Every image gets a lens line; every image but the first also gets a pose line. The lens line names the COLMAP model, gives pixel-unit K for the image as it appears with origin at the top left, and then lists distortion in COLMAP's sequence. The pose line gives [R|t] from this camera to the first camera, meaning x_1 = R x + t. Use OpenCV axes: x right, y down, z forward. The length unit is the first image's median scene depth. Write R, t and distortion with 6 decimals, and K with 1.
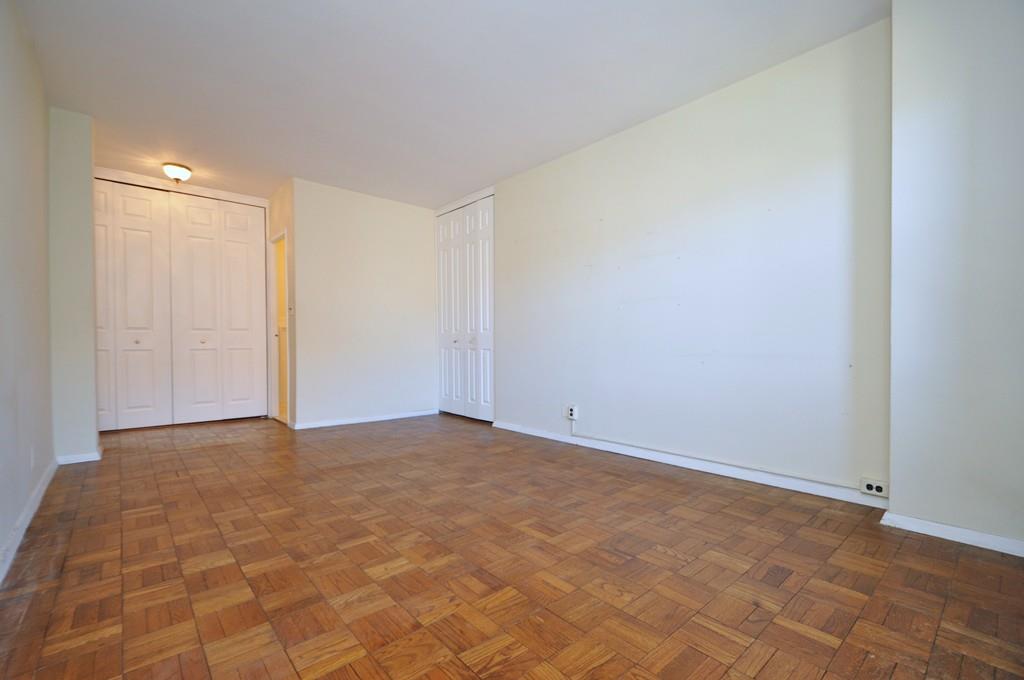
lens RADIAL K [[451.0, 0, 515.1], [0, 451.0, 342.8], [0, 0, 1]] dist [0.000821, -0.000096]
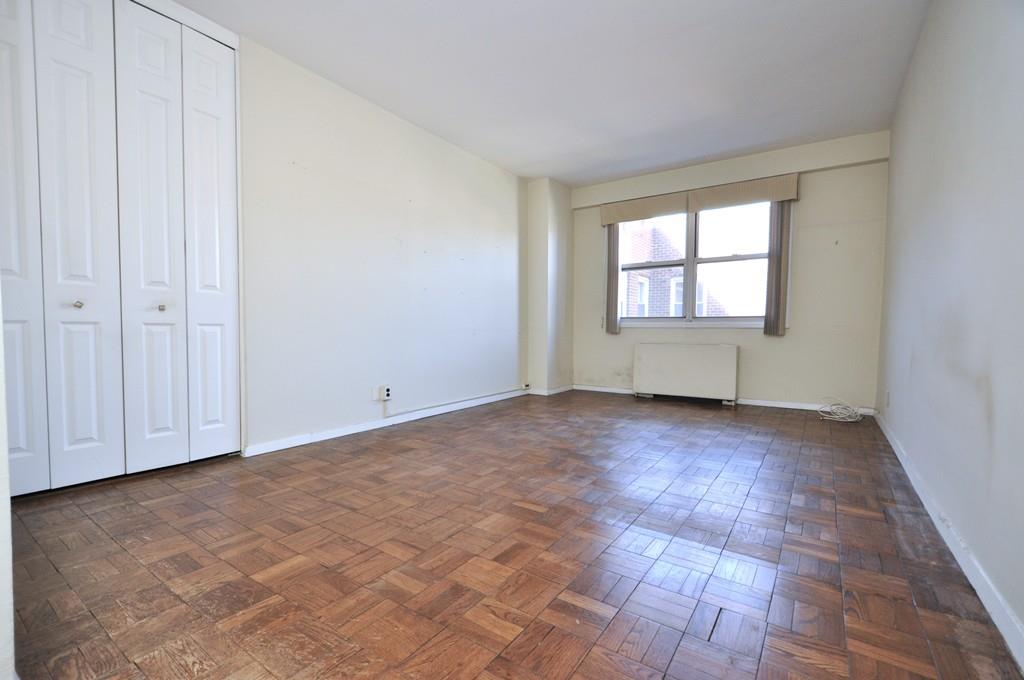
lens RADIAL K [[451.0, 0, 515.1], [0, 451.0, 342.8], [0, 0, 1]] dist [0.000821, -0.000096]
pose [[-0.246748, -0.025300, 0.968749, -0.827727], [0.000588, 0.999655, 0.026257, 0.027181], [-0.969079, 0.007049, -0.246648, 0.964539]]
